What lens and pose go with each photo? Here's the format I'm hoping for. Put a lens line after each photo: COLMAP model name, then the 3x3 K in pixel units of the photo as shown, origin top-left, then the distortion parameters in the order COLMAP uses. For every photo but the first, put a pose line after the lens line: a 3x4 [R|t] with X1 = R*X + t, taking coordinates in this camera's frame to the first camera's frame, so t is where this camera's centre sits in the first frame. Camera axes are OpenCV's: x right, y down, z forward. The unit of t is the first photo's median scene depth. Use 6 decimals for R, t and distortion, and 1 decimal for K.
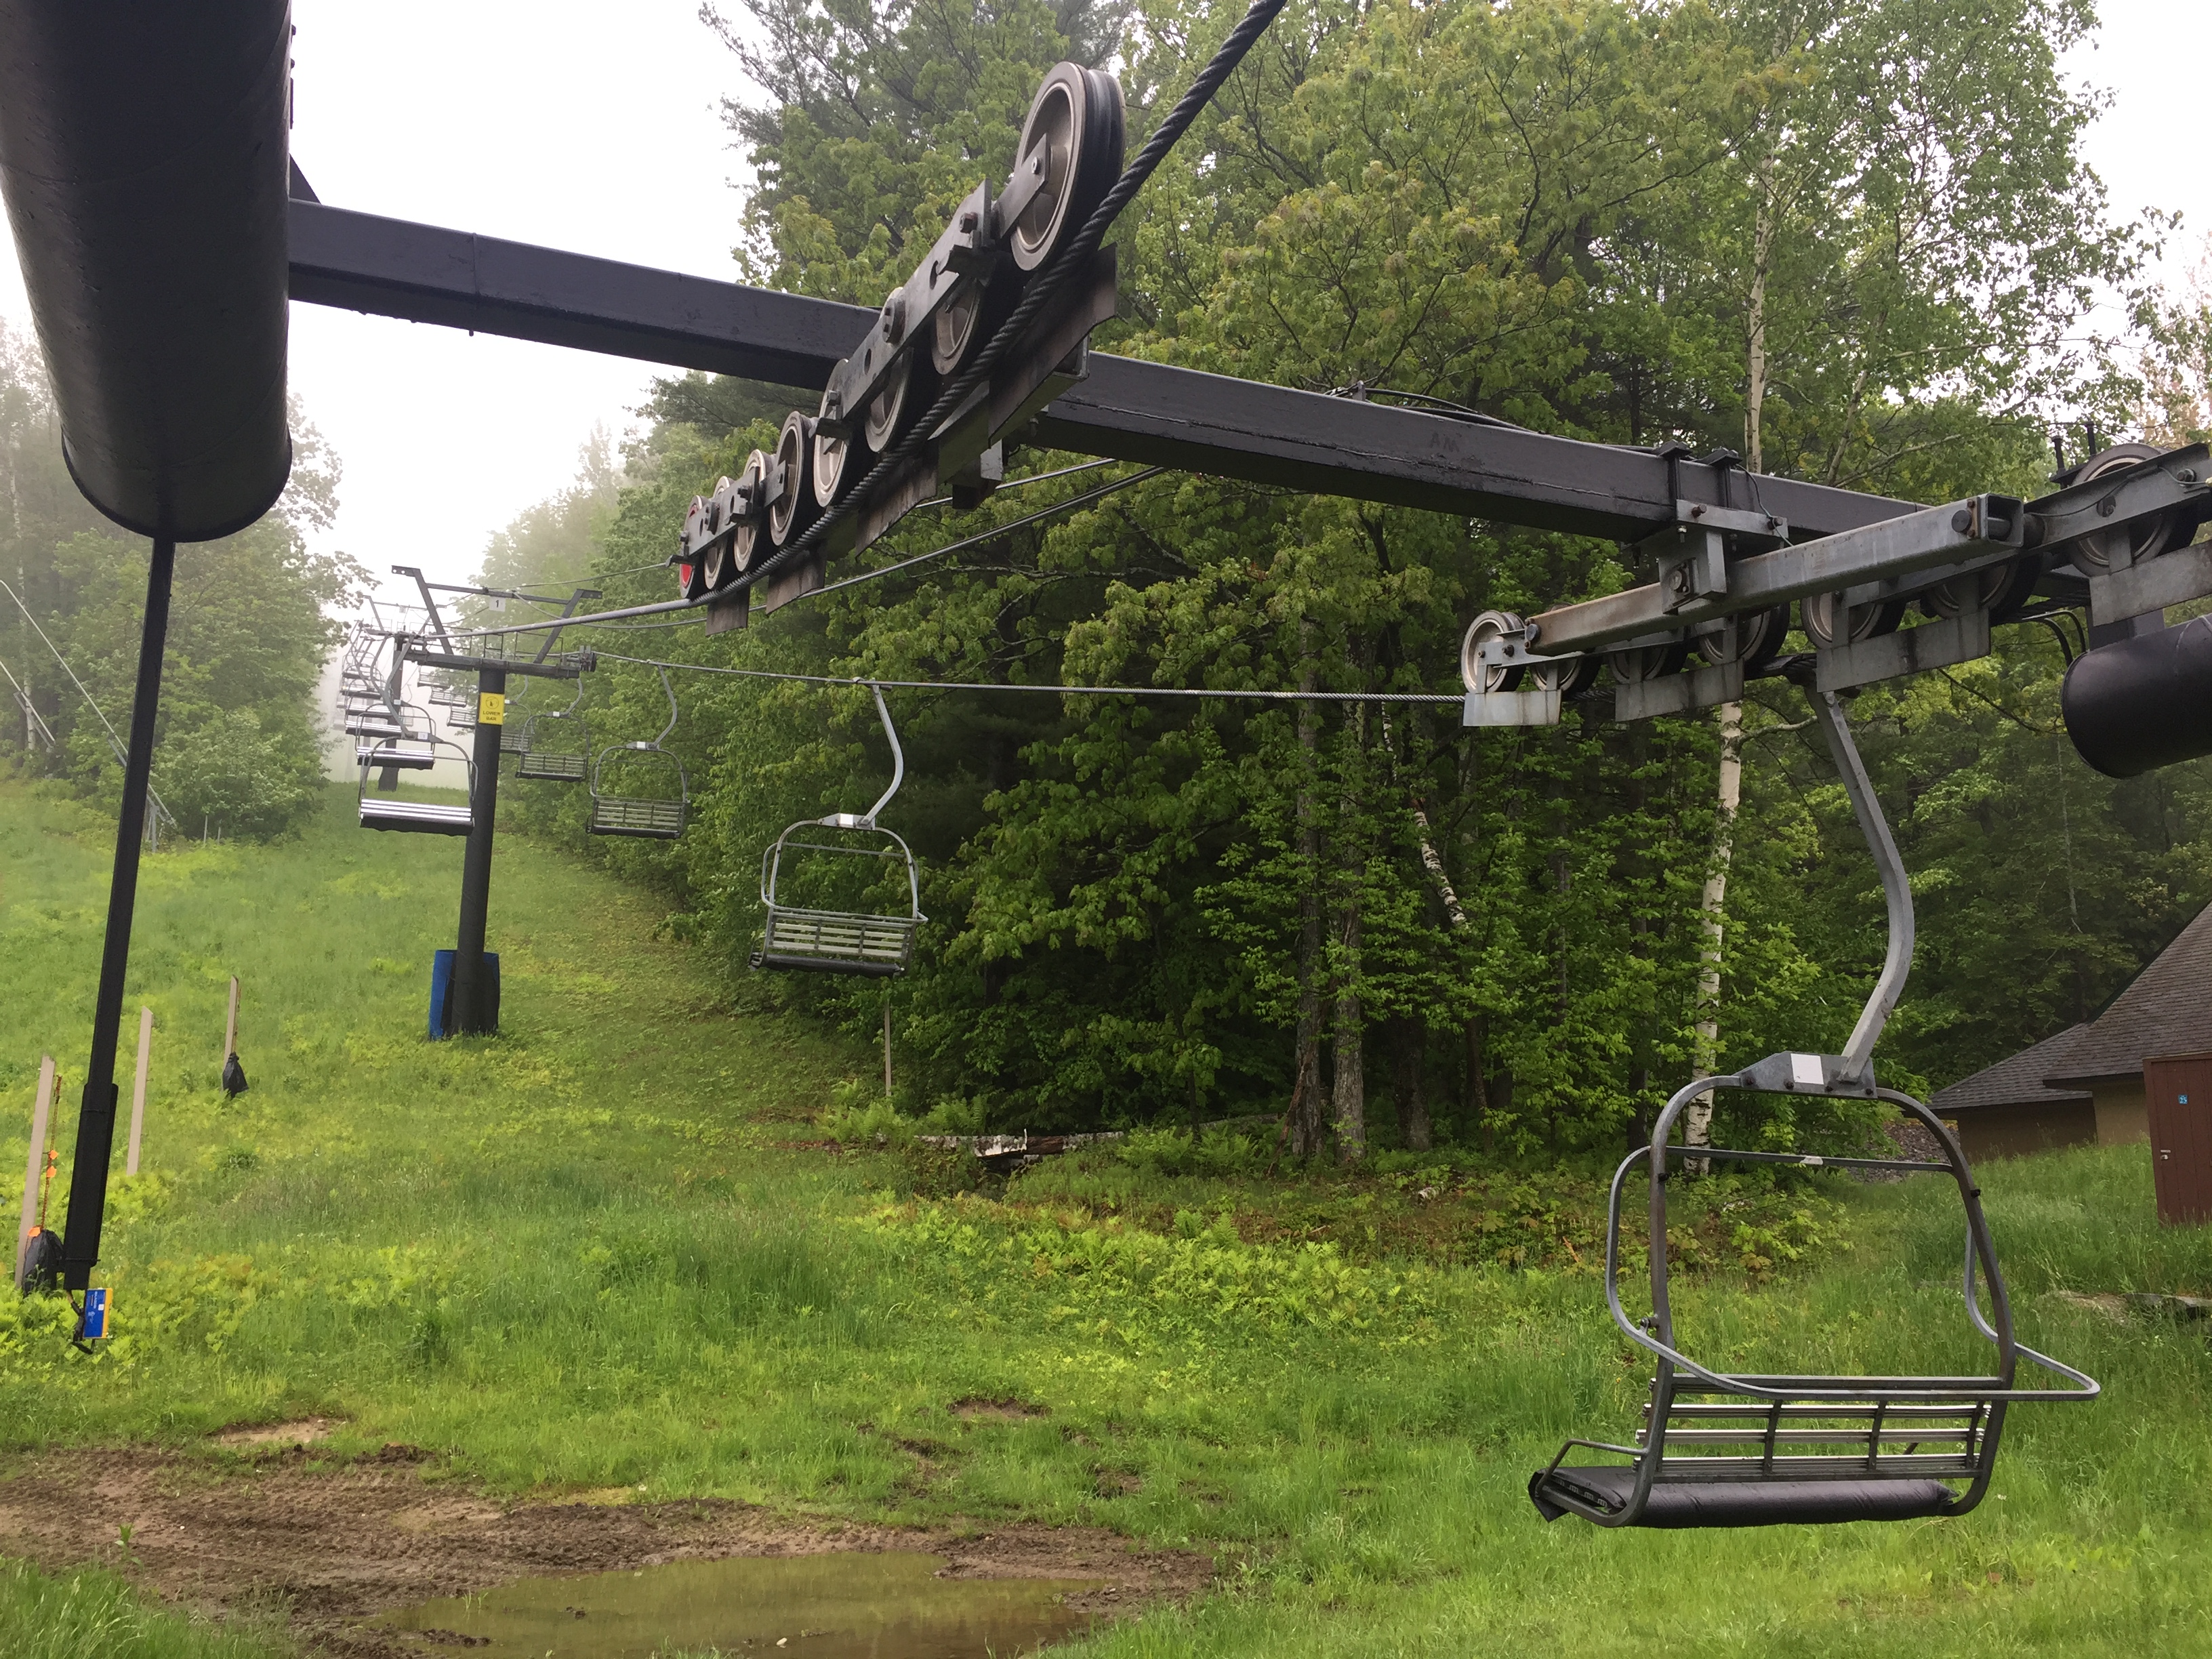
lens RADIAL K [[1868.3, 0, 1103.1], [0, 1868.3, 825.0], [0, 0, 1]] dist [0.012218, -0.015988]
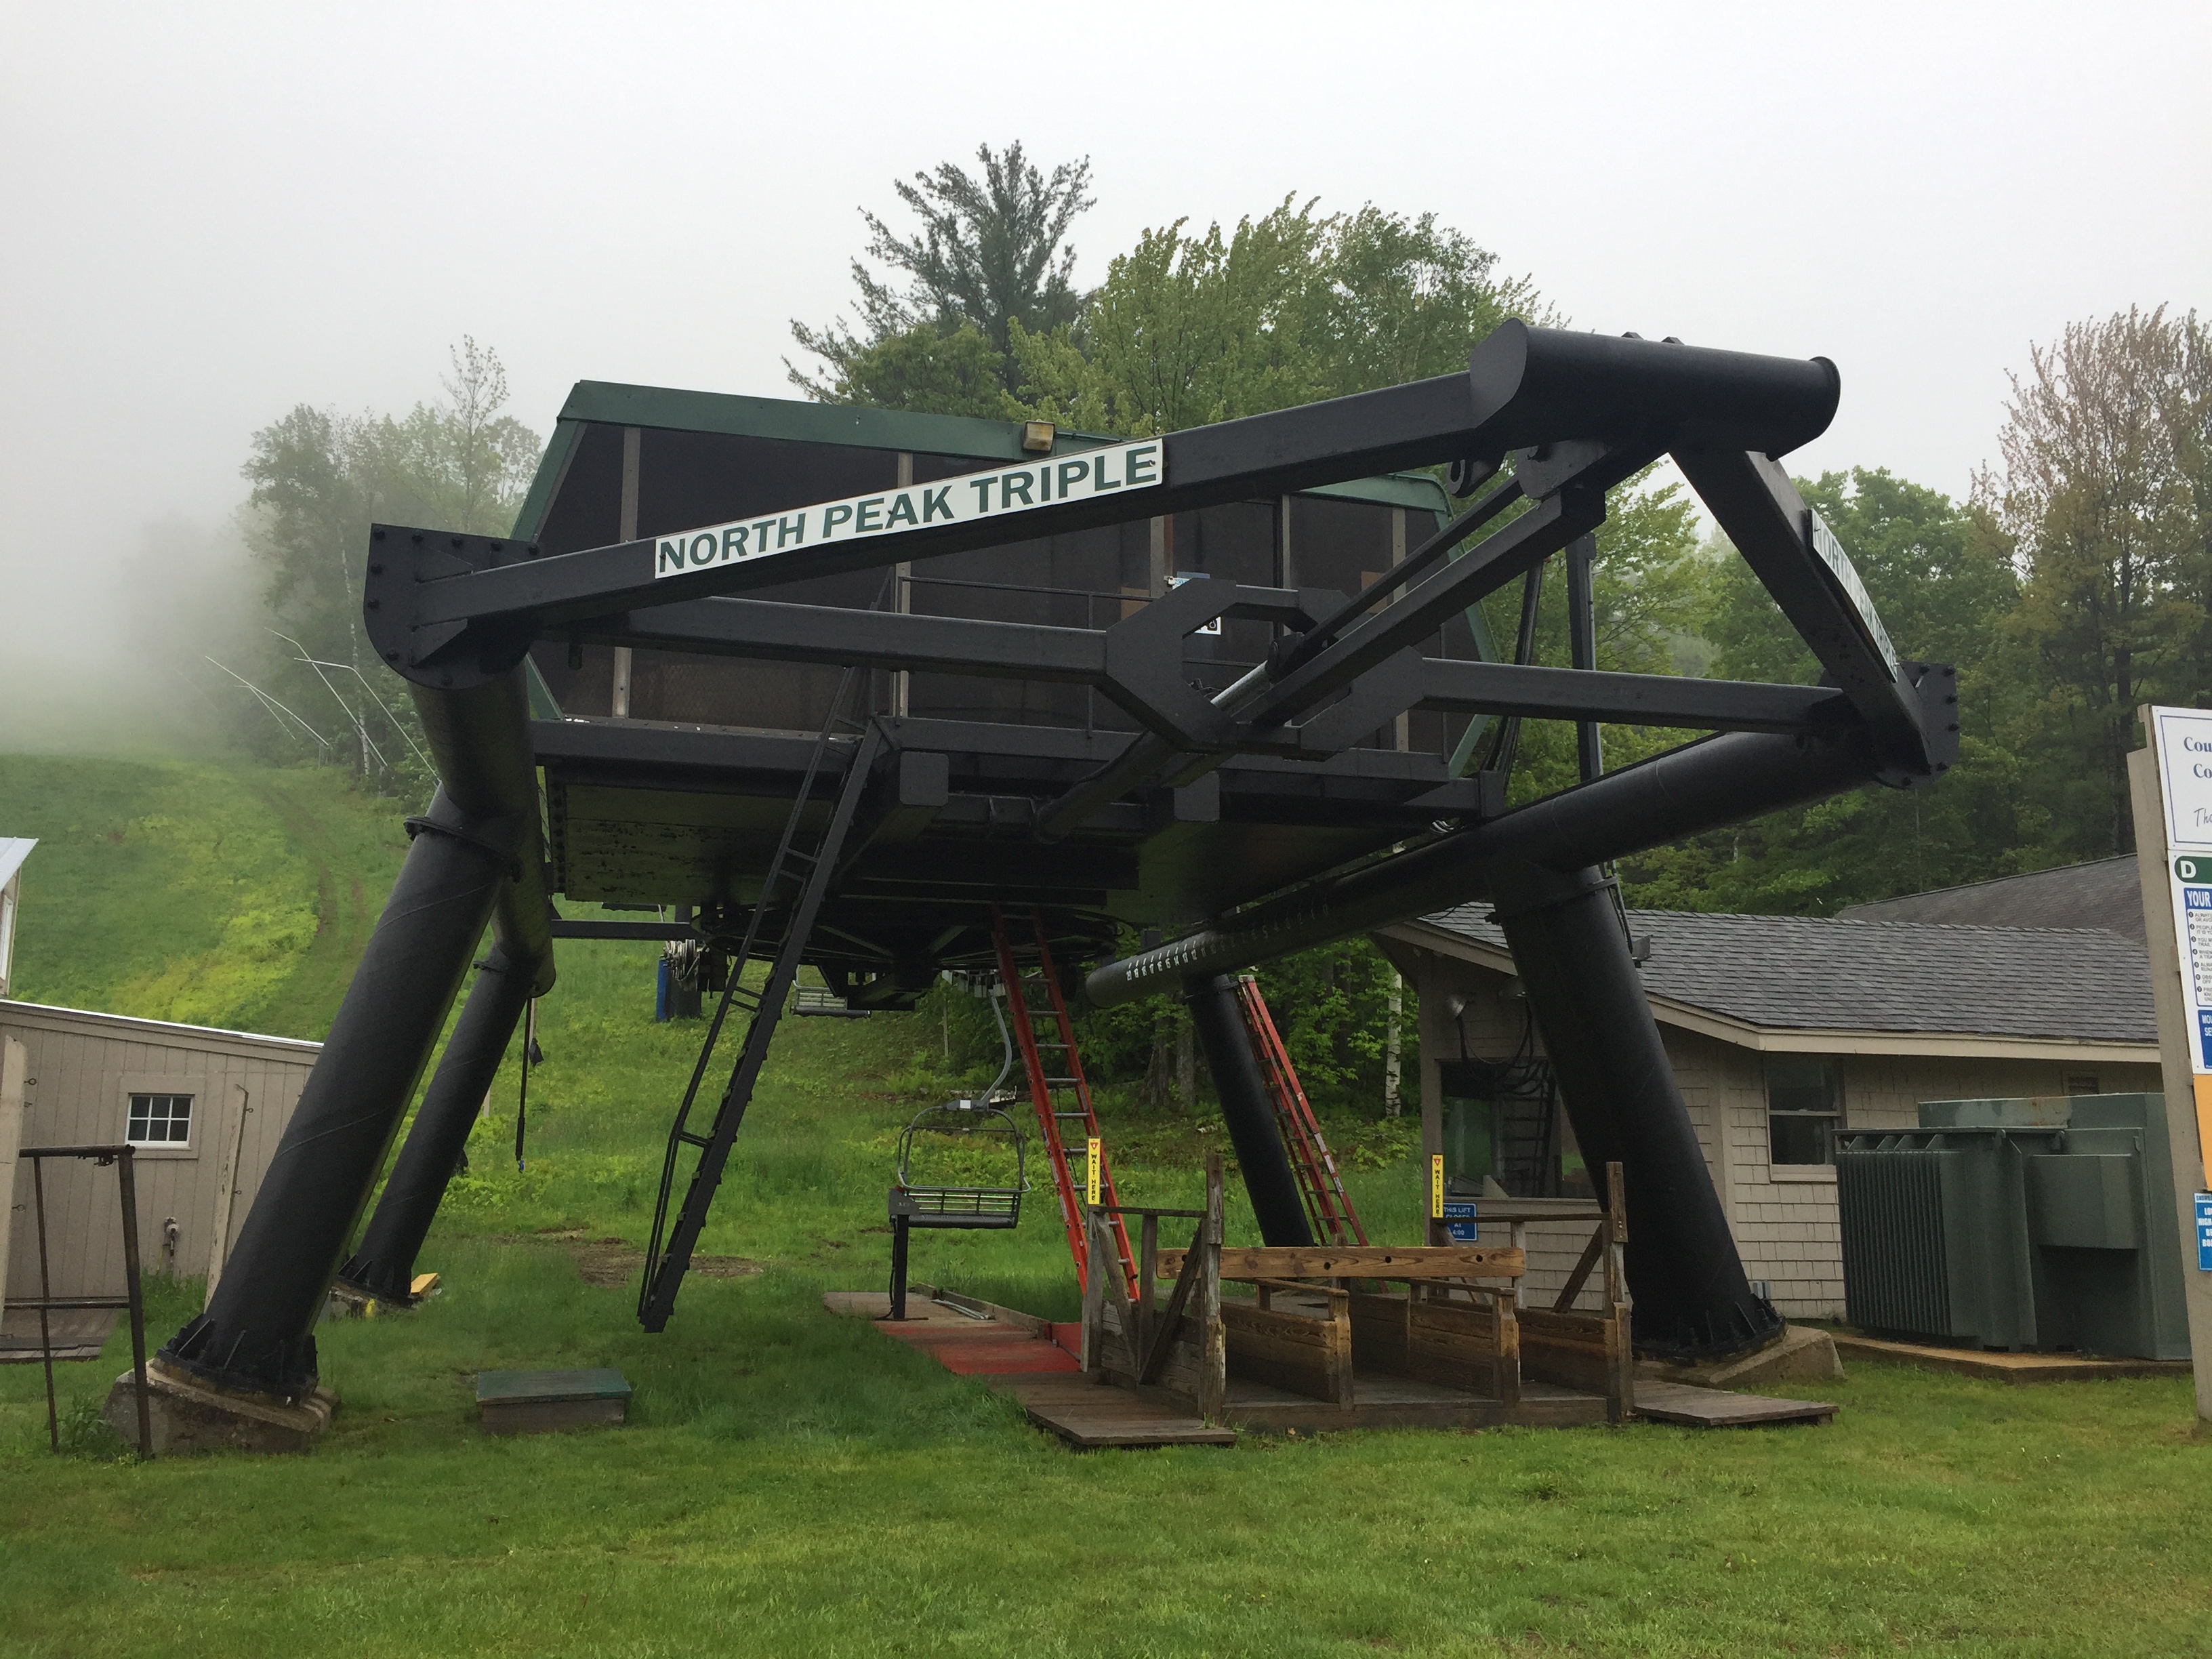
lens RADIAL K [[1868.3, 0, 1108.4], [0, 1868.3, 831.9], [0, 0, 1]] dist [0.012218, -0.015988]
pose [[0.991577, -0.016517, -0.128459, 0.301991], [0.022231, 0.998820, 0.043175, -0.145778], [0.127594, -0.045667, 0.990775, -0.670846]]
